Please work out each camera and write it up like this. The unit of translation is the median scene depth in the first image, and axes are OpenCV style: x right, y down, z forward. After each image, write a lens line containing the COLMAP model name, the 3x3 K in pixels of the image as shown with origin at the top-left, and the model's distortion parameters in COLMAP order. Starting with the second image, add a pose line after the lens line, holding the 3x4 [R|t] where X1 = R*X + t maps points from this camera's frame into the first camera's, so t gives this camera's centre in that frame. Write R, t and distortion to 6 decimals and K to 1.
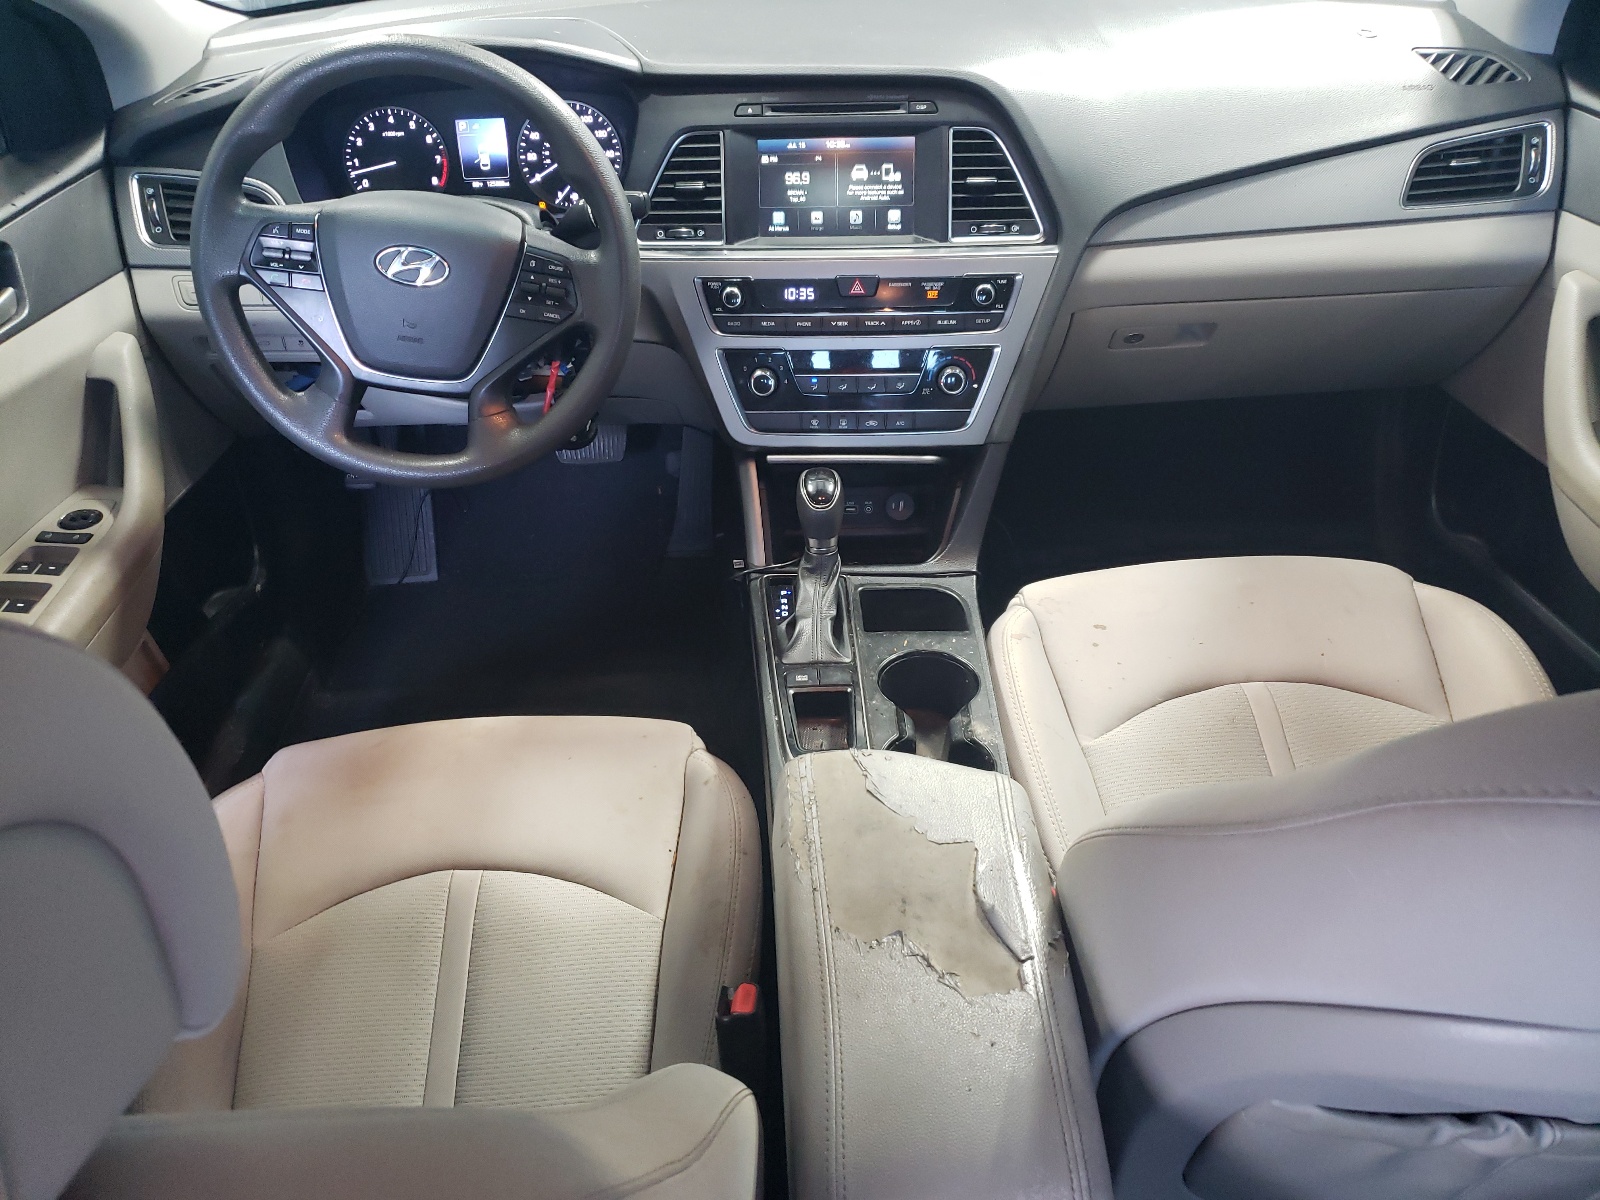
lens RADIAL K [[1207.1, 0, 803.1], [0, 1207.1, 600.7], [0, 0, 1]] dist [0.004862, 0.001837]
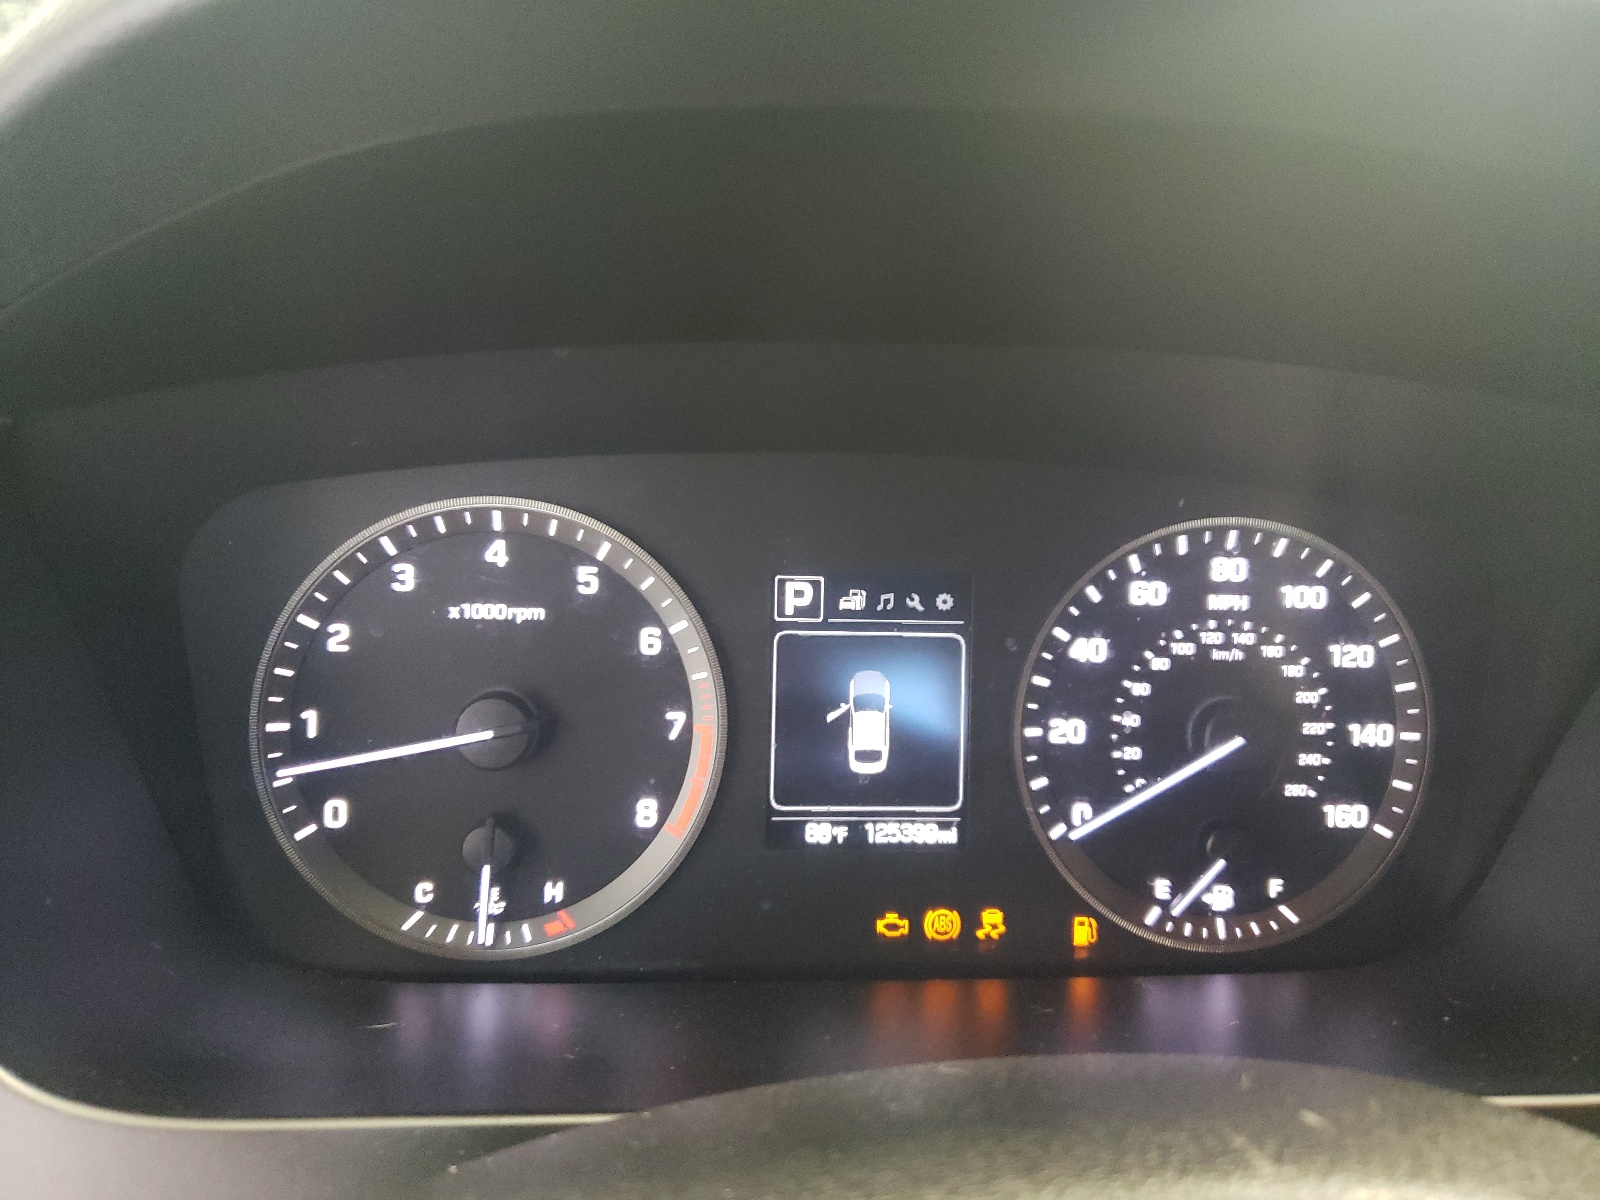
lens RADIAL K [[1207.1, 0, 798.8], [0, 1207.1, 597.7], [0, 0, 1]] dist [0.004862, 0.001837]
pose [[0.997775, 0.066194, 0.008005, -0.281197], [-0.061094, 0.955708, -0.287906, -0.322907], [-0.026708, 0.286776, 0.957625, 0.772562]]
